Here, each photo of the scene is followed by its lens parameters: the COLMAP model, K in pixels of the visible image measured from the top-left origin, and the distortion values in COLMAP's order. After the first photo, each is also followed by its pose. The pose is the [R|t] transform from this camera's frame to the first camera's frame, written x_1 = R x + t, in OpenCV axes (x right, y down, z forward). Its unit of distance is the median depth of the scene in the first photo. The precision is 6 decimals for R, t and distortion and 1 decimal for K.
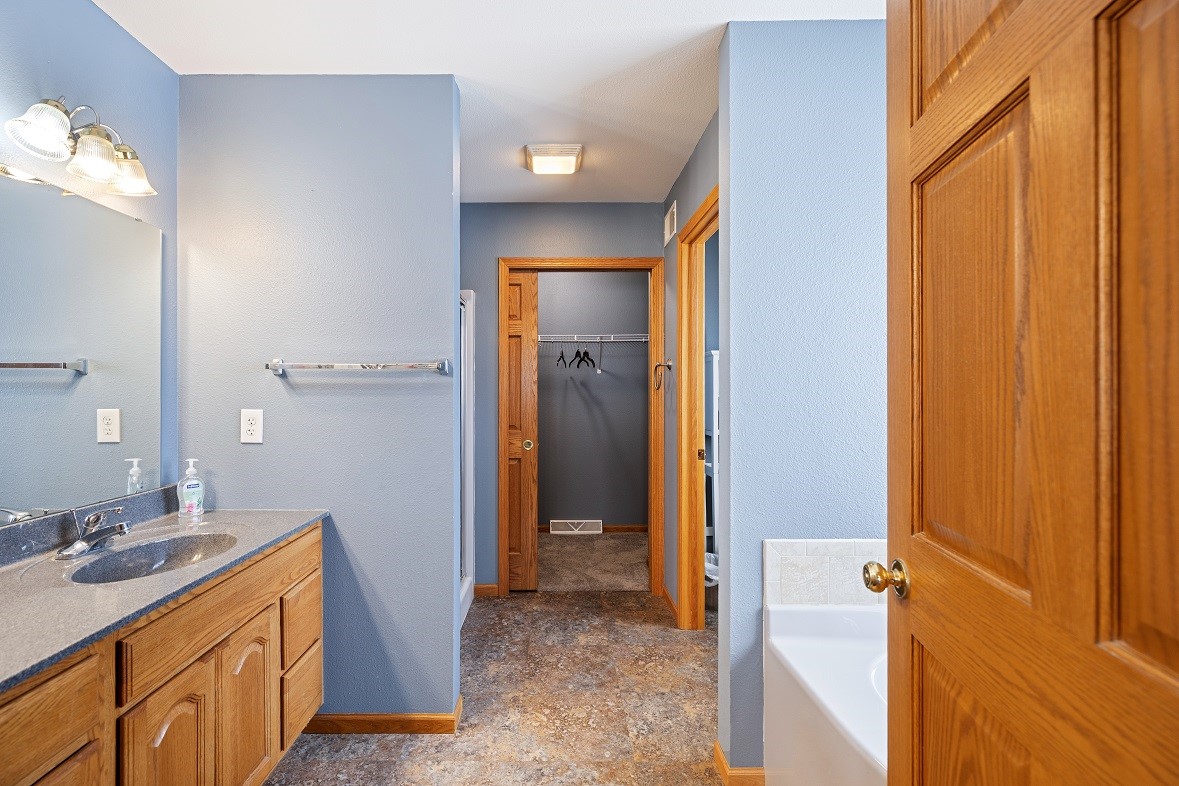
lens RADIAL K [[500.4, 0, 588.6], [0, 500.4, 391.3], [0, 0, 1]] dist [0.003020, 0.000251]
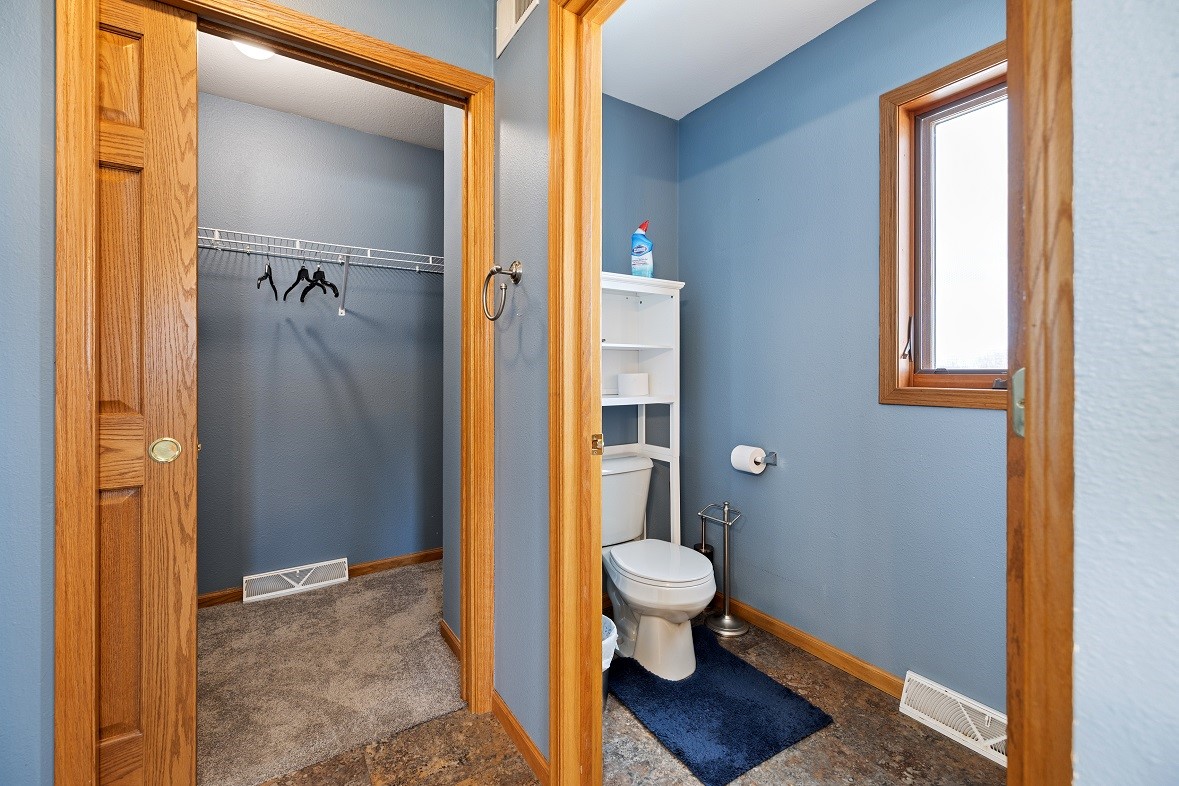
lens RADIAL K [[500.4, 0, 590.4], [0, 500.4, 368.8], [0, 0, 1]] dist [0.003020, 0.000251]
pose [[0.869625, -0.000288, 0.493713, -0.019575], [0.001376, 0.999997, -0.001840, 0.034729], [-0.493711, 0.002279, 0.869623, 0.384659]]
